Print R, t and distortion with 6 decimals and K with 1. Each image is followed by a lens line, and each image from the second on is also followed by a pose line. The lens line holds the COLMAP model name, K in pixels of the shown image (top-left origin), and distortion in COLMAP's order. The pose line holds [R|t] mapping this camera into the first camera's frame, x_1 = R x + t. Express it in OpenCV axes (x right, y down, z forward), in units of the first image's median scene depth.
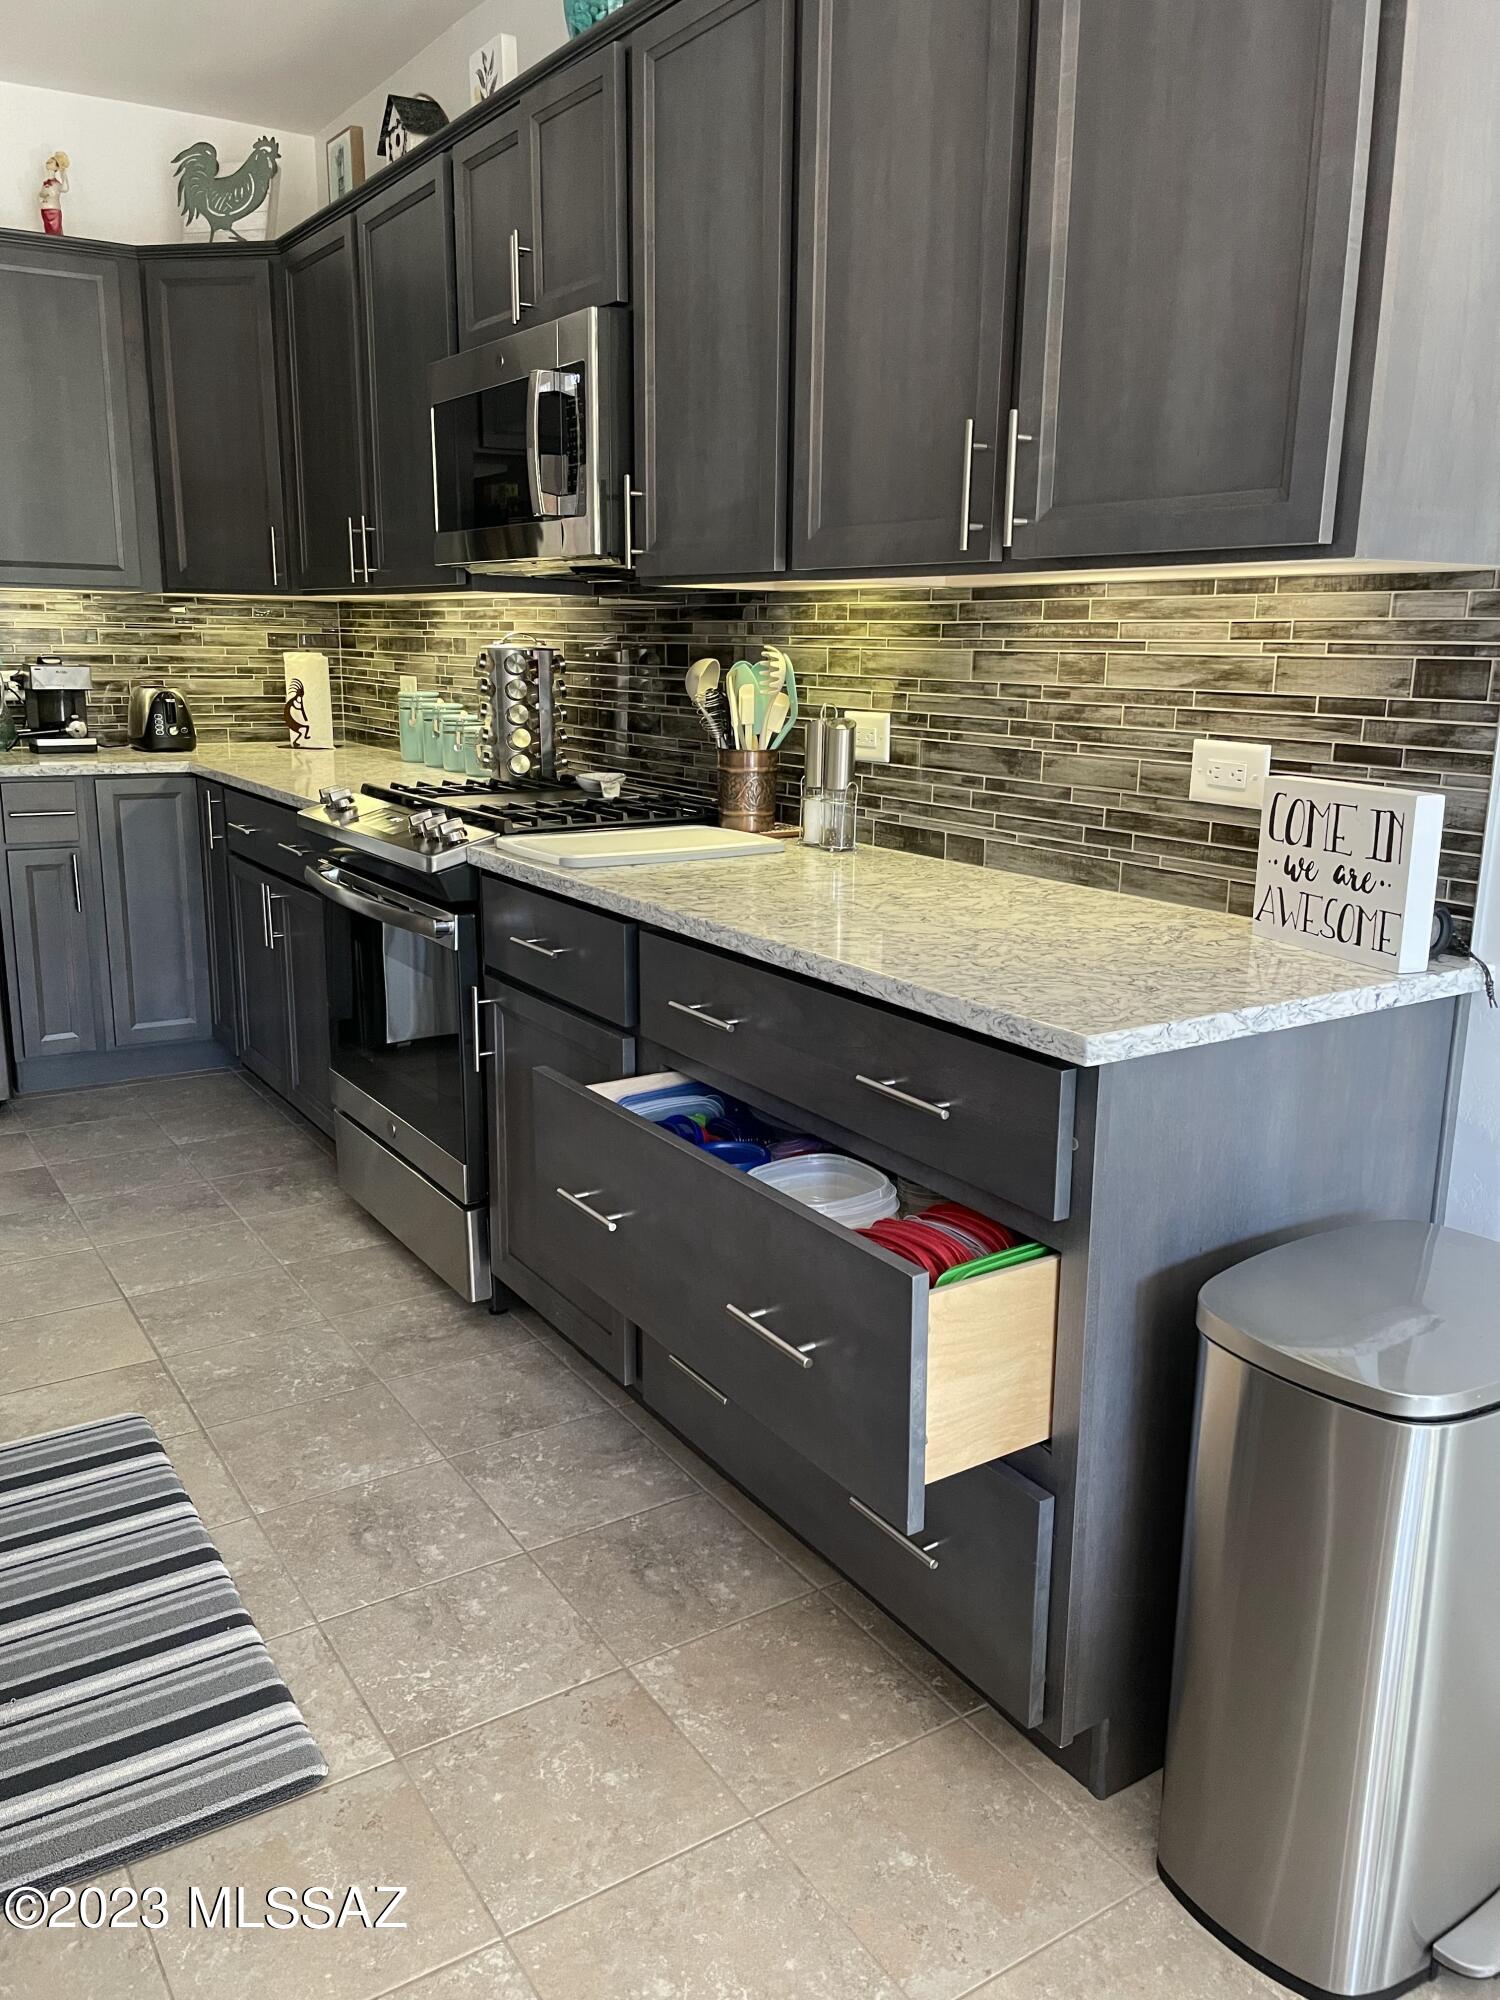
lens RADIAL K [[1525.6, 0, 759.5], [0, 1525.6, 997.0], [0, 0, 1]] dist [0.126996, -0.180557]
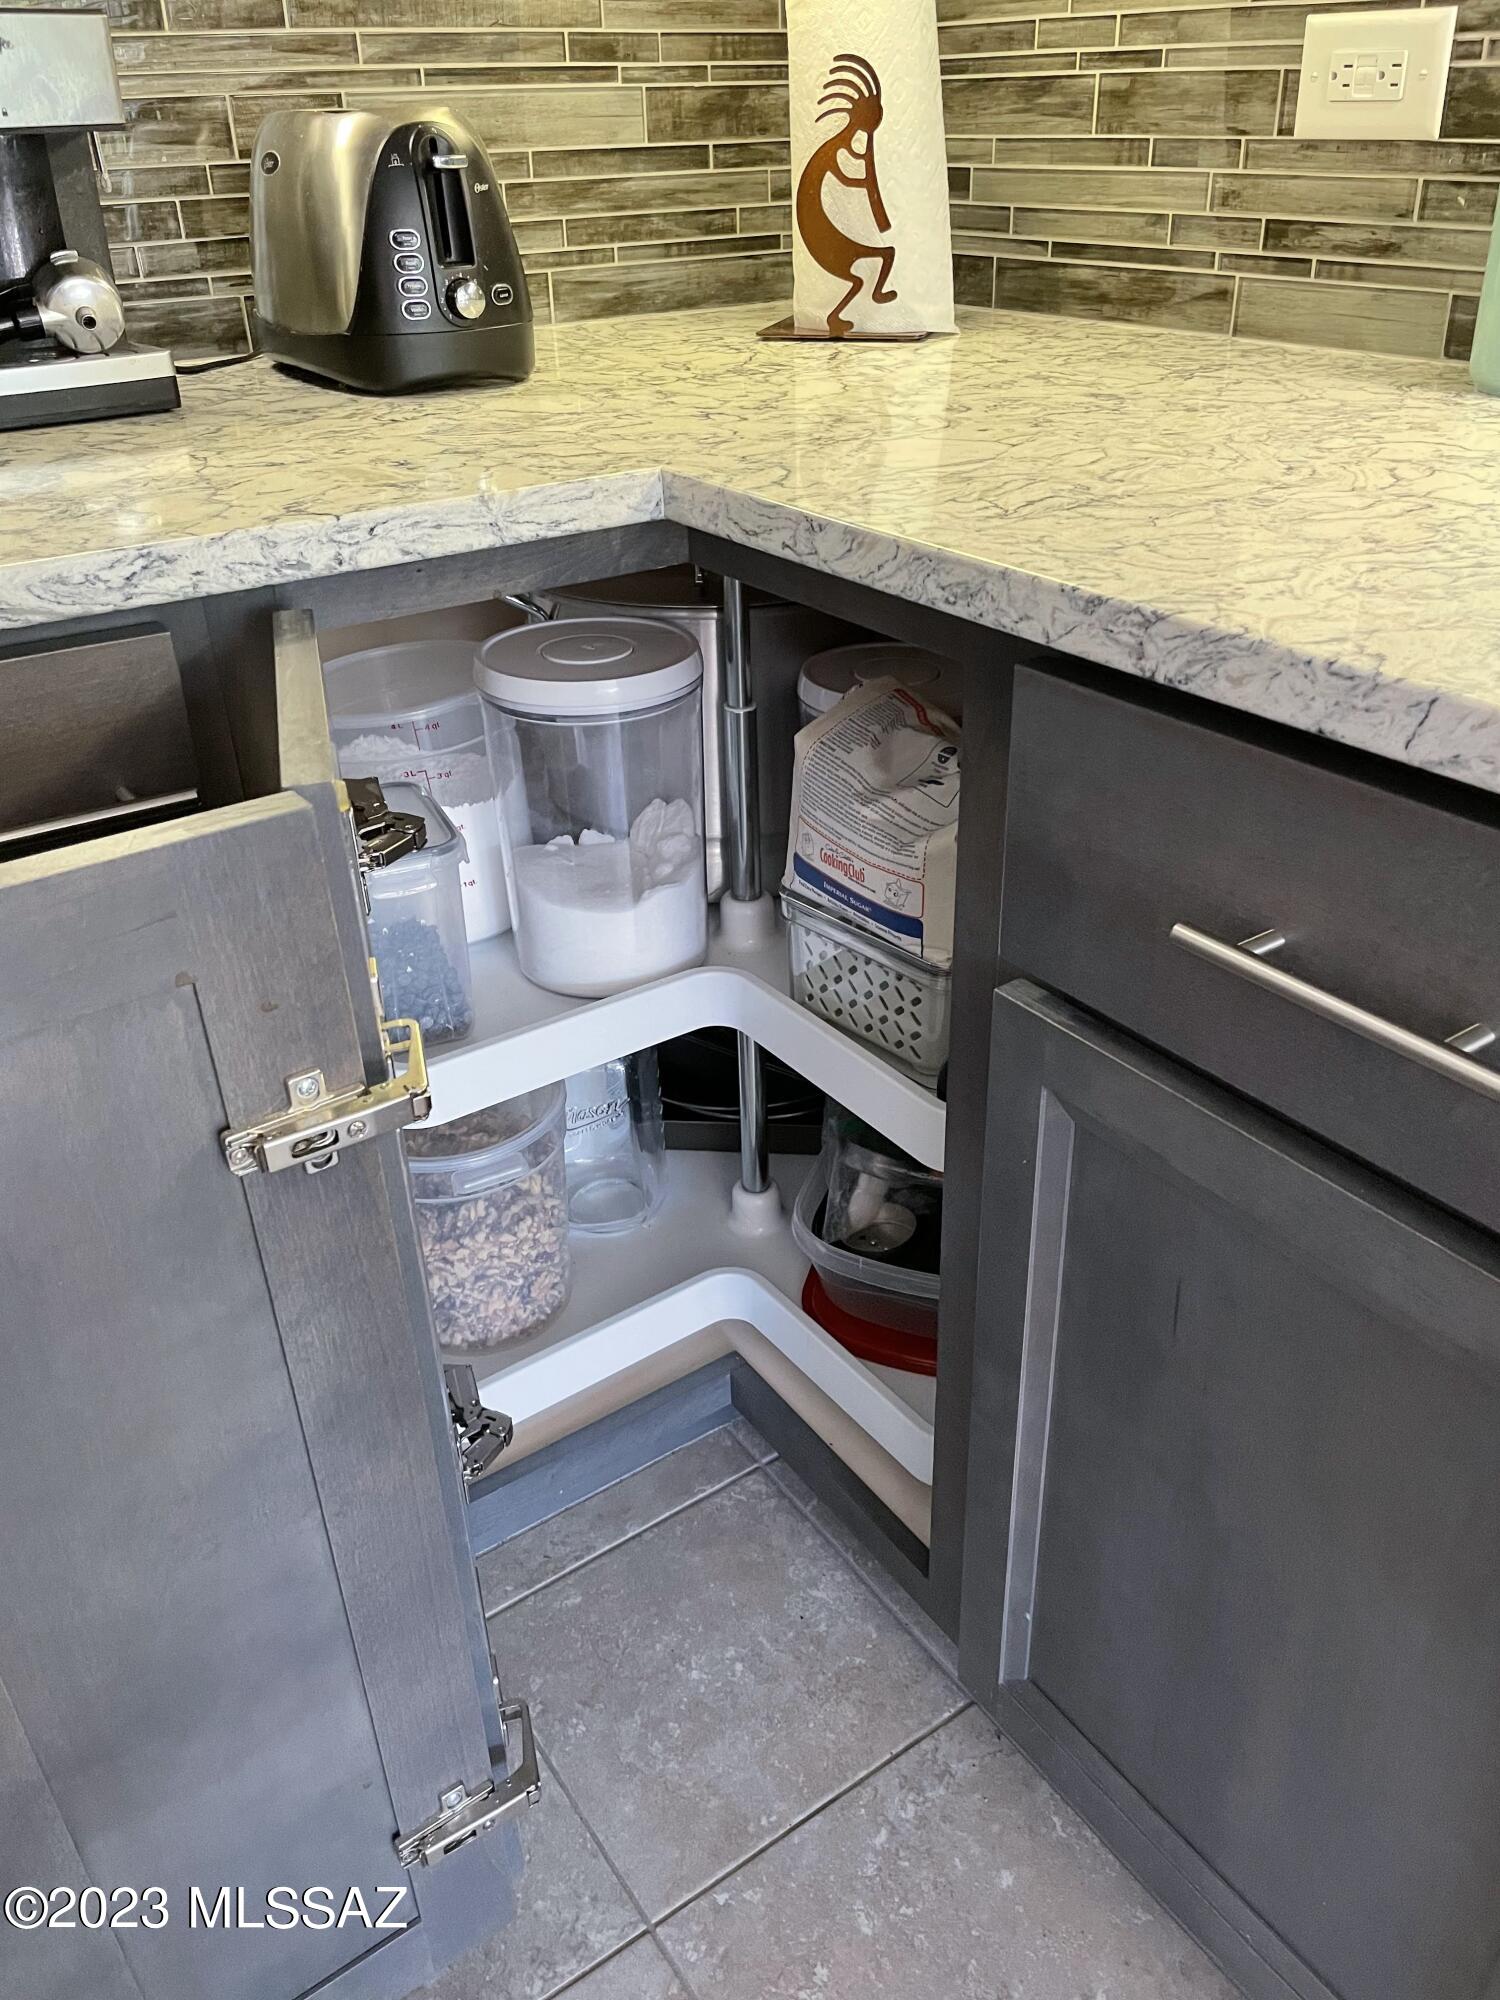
lens RADIAL K [[1525.6, 0, 759.5], [0, 1525.6, 997.0], [0, 0, 1]] dist [0.126996, -0.180557]
pose [[0.999066, -0.042986, 0.004492, -0.546783], [0.039921, 0.957630, 0.285221, -0.217758], [-0.016562, -0.284775, 0.958451, 1.185177]]
